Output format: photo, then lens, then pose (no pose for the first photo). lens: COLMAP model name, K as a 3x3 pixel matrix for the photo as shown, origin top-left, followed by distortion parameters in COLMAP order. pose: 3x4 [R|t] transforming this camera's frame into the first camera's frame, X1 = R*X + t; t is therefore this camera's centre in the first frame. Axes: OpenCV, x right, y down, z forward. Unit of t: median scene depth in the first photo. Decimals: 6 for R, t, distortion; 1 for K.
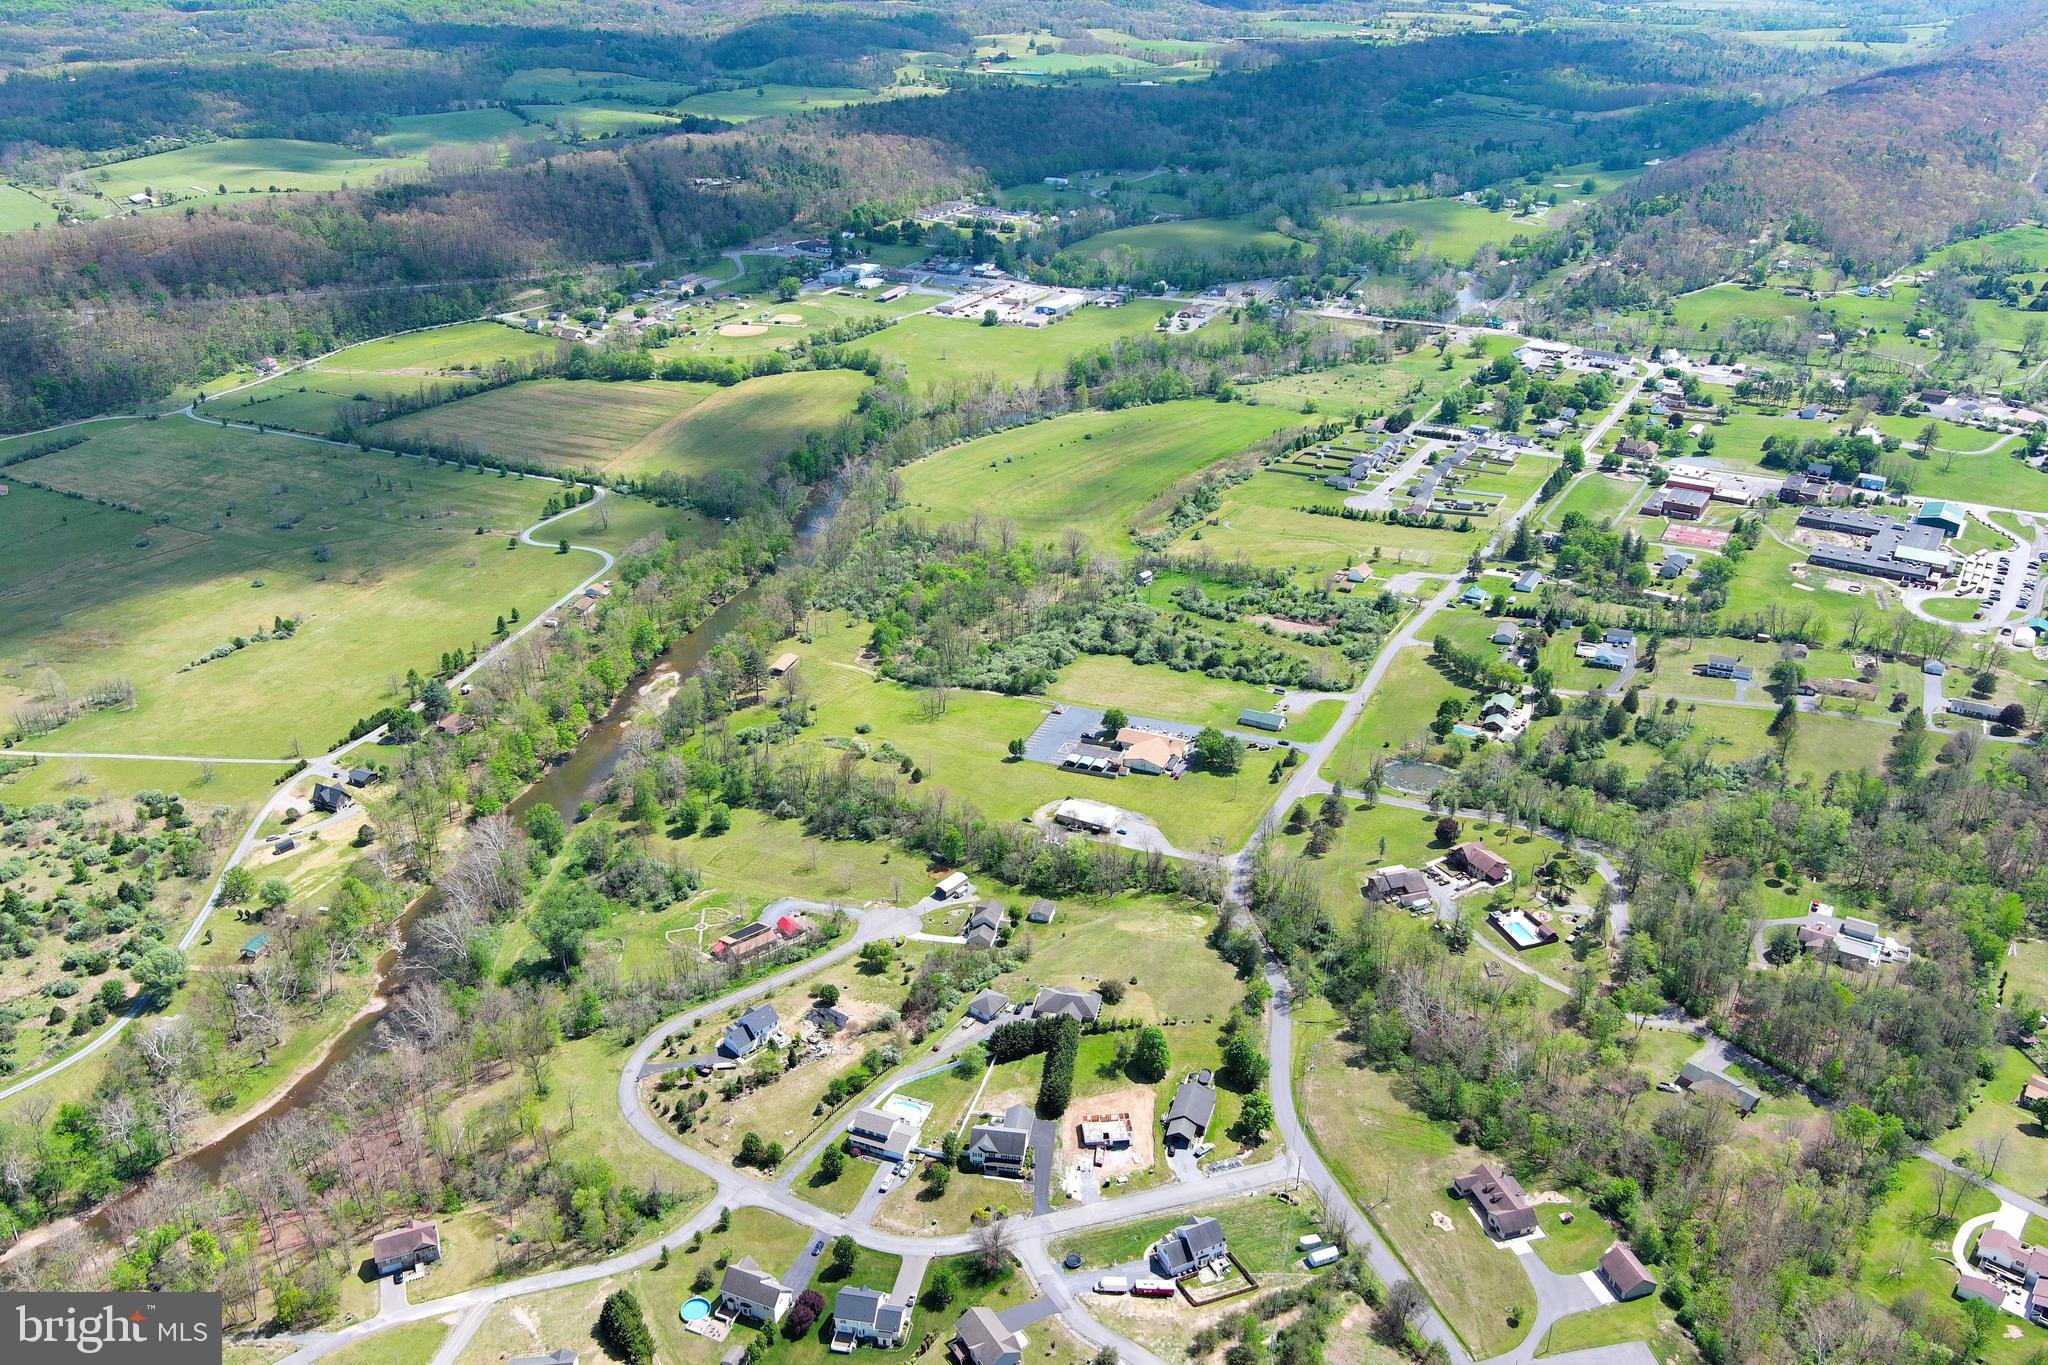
lens RADIAL K [[1587.9, 0, 1025.1], [0, 1587.9, 677.1], [0, 0, 1]] dist [0.027887, -0.025870]
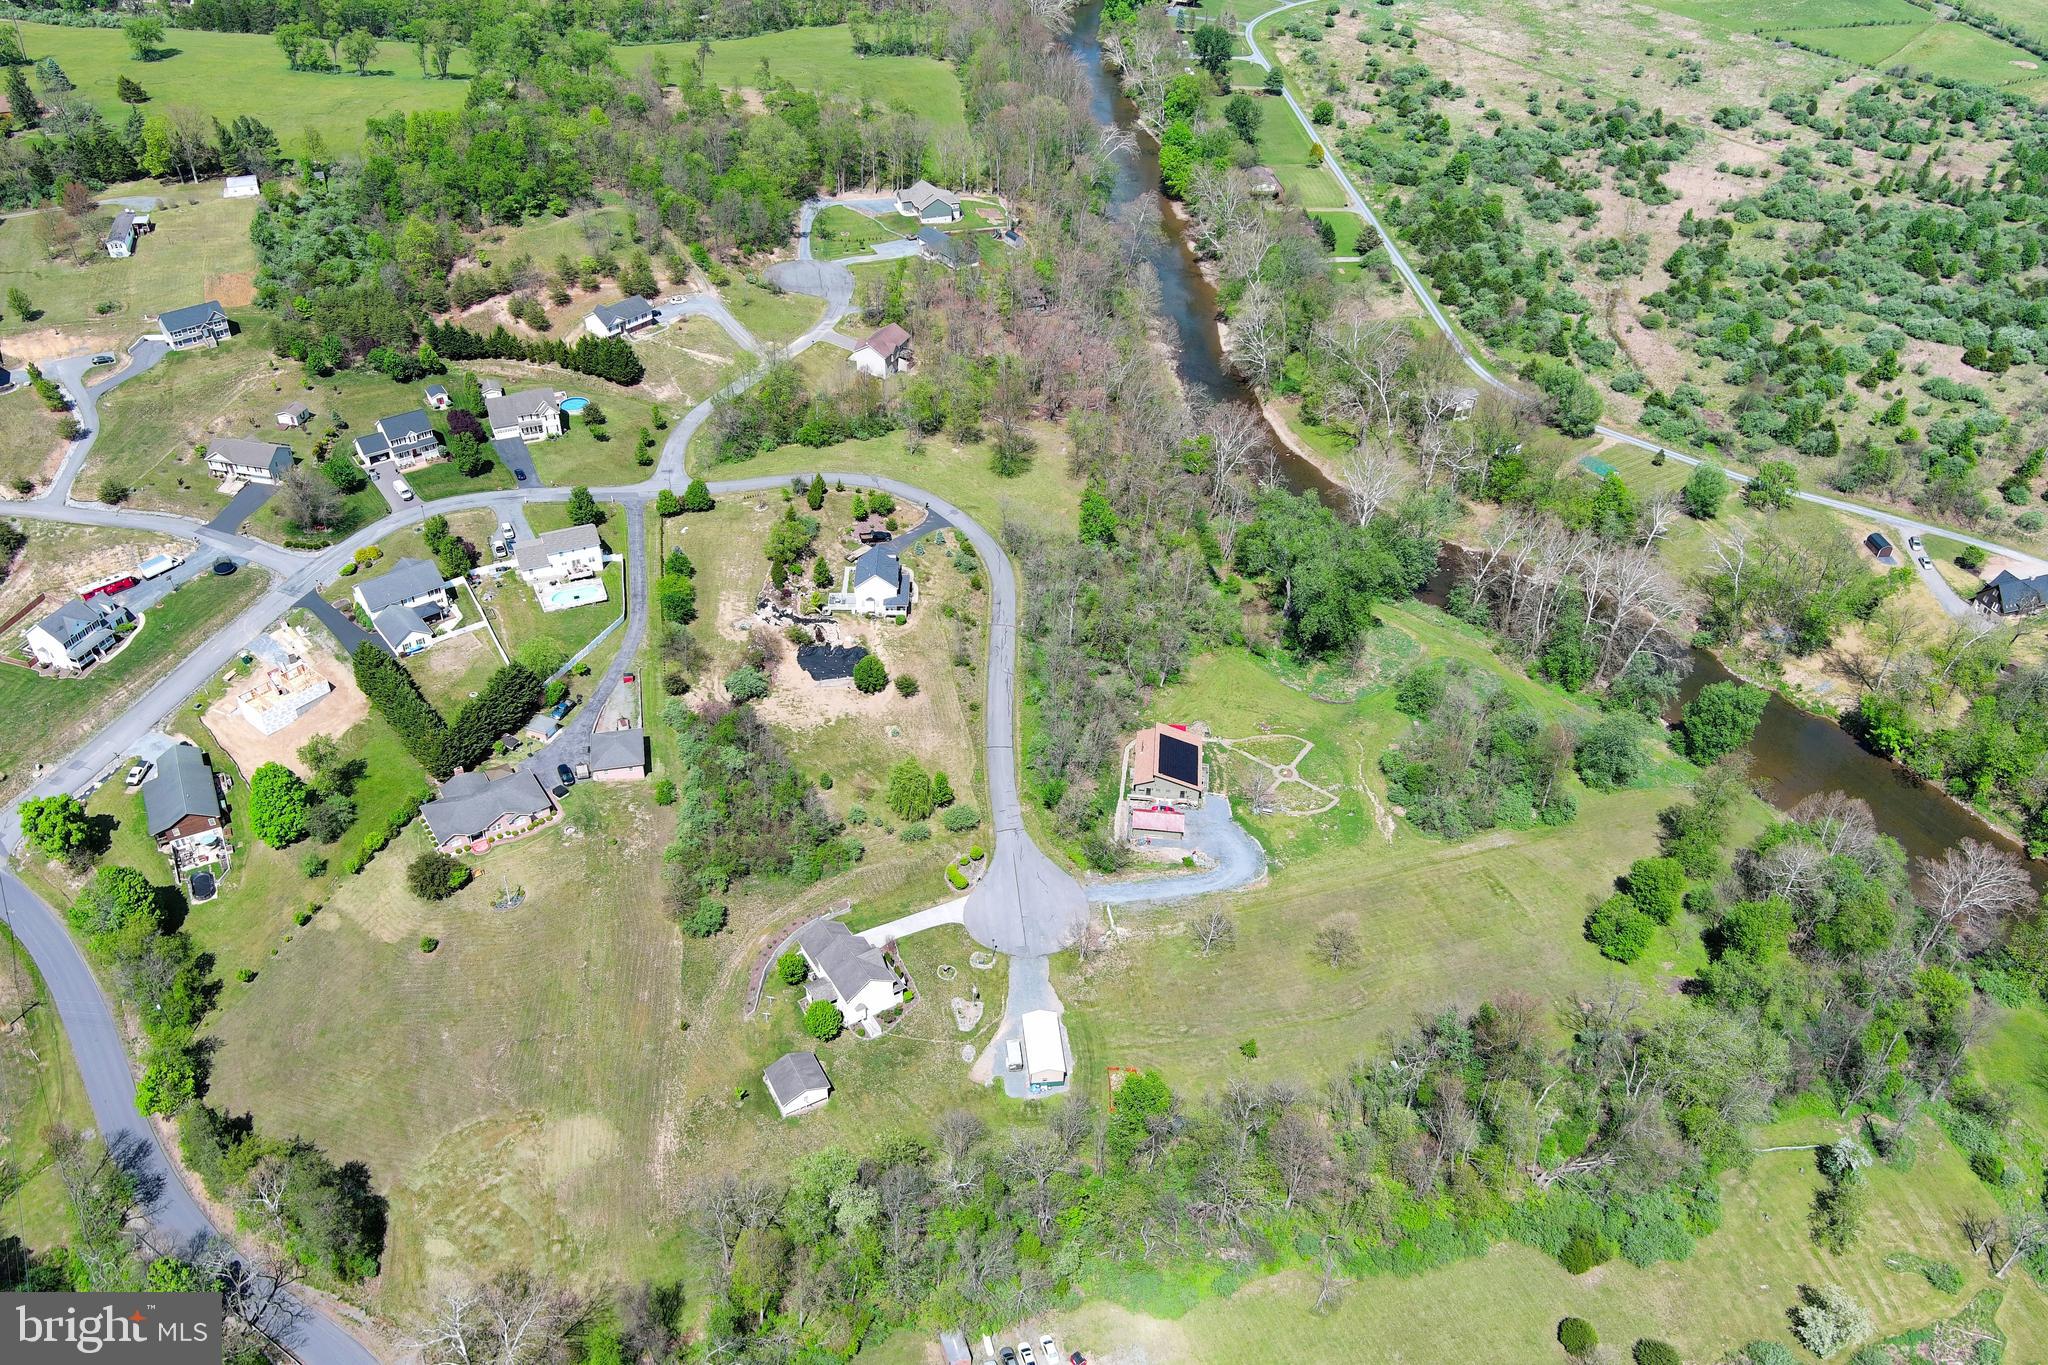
lens RADIAL K [[1587.9, 0, 1023.6], [0, 1587.9, 685.0], [0, 0, 1]] dist [0.027887, -0.025870]
pose [[-0.695402, 0.429998, -0.575776, 0.184384], [-0.334082, 0.515933, 0.788798, -0.292764], [0.636244, 0.740888, -0.215126, 1.125924]]
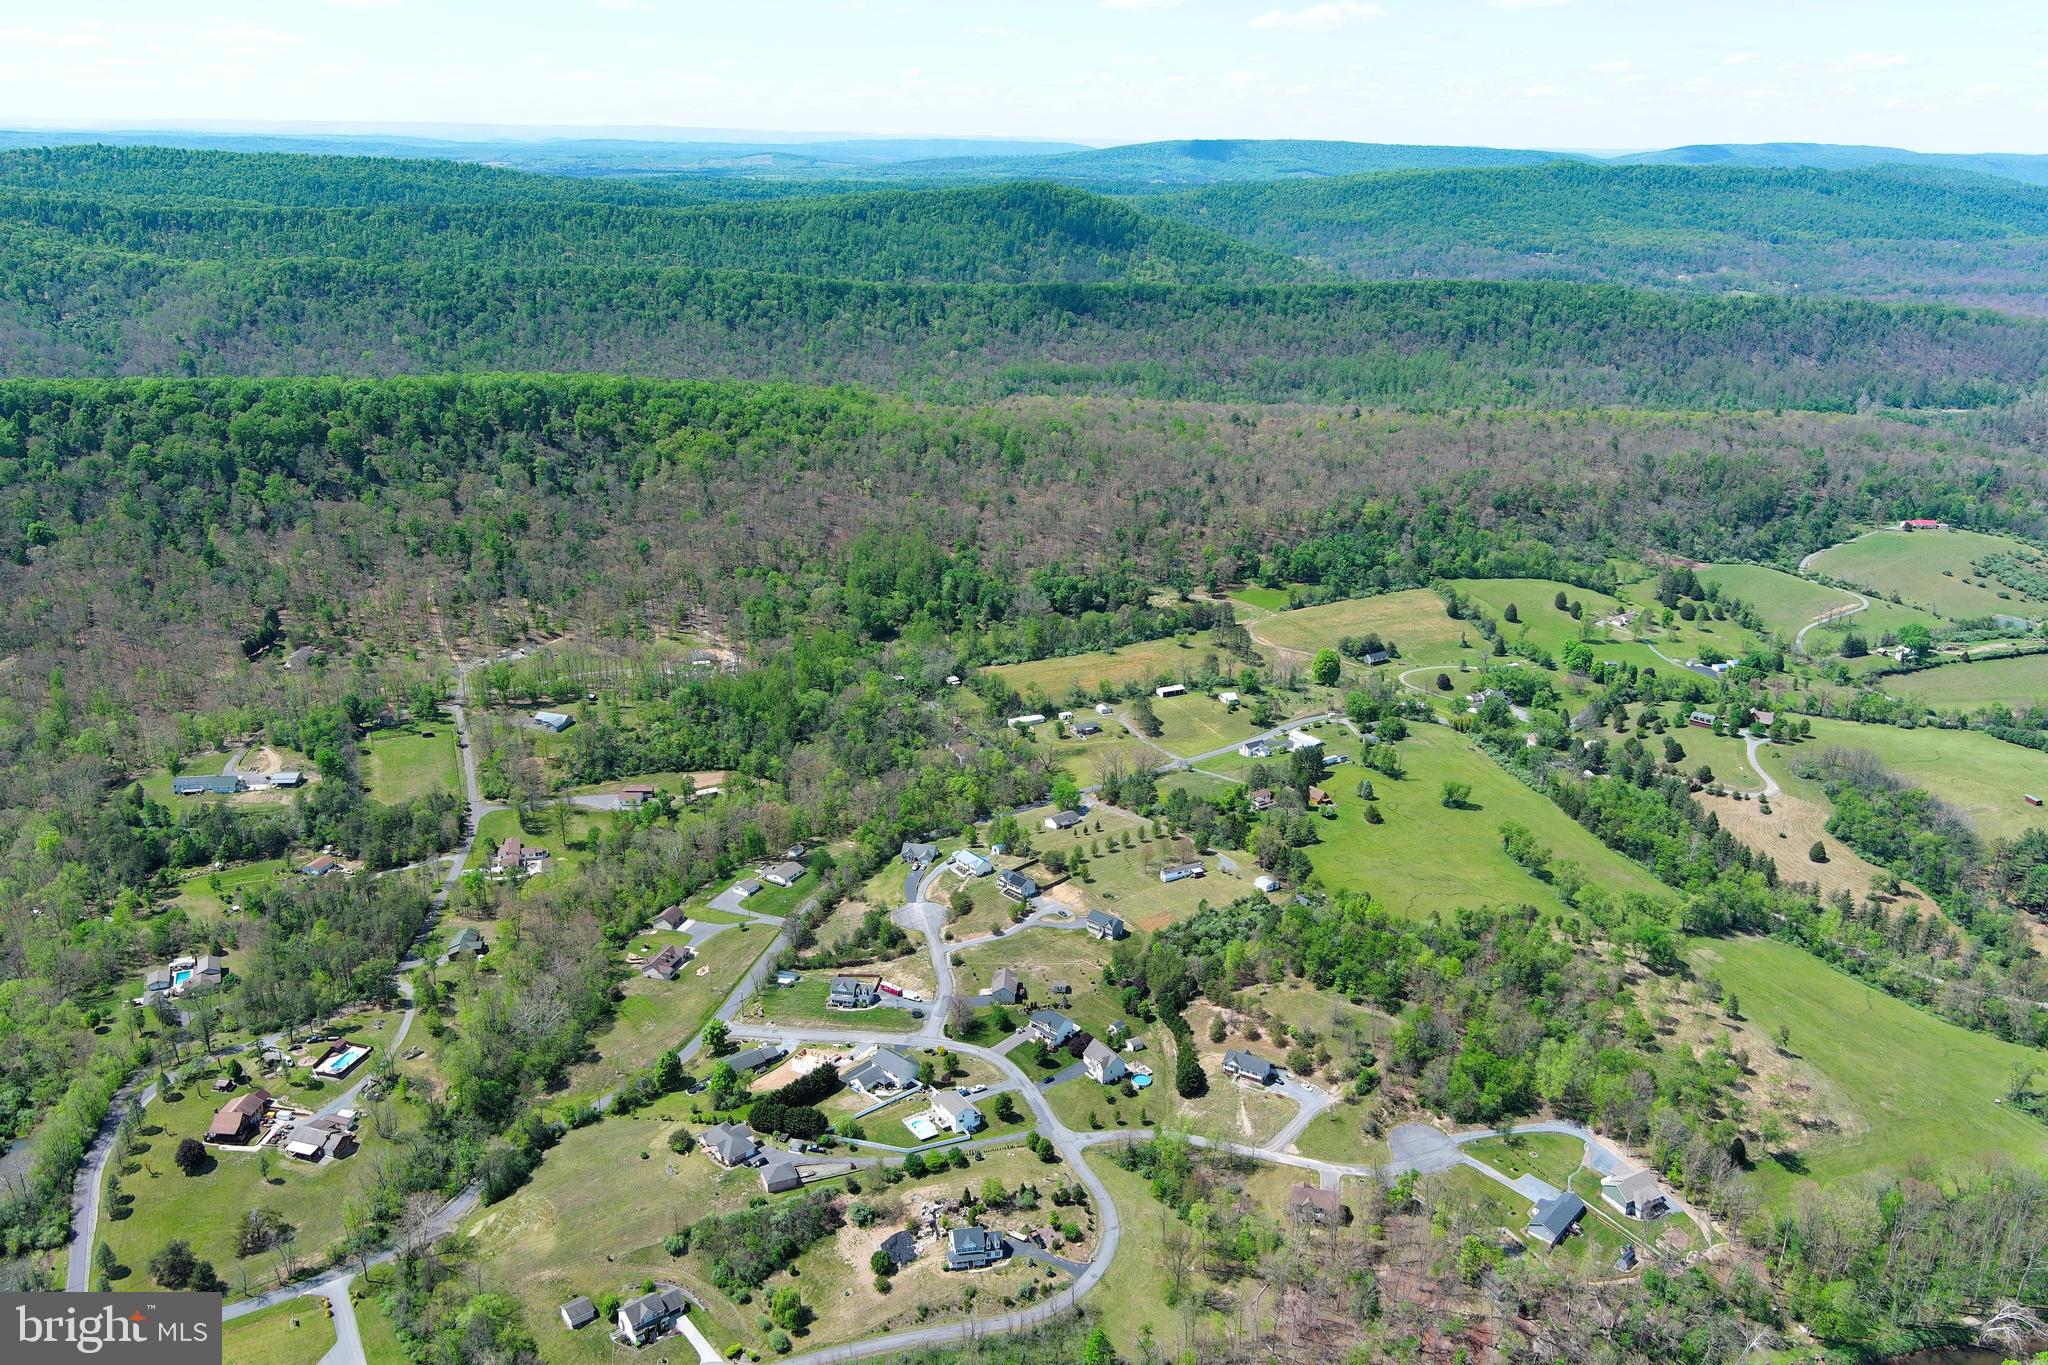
lens RADIAL K [[1587.9, 0, 1020.4], [0, 1587.9, 672.6], [0, 0, 1]] dist [0.027887, -0.025870]
pose [[-0.826801, -0.190469, 0.529266, -0.610877], [0.235028, 0.737875, 0.632695, -0.629035], [-0.511041, 0.647505, -0.565310, 1.219594]]
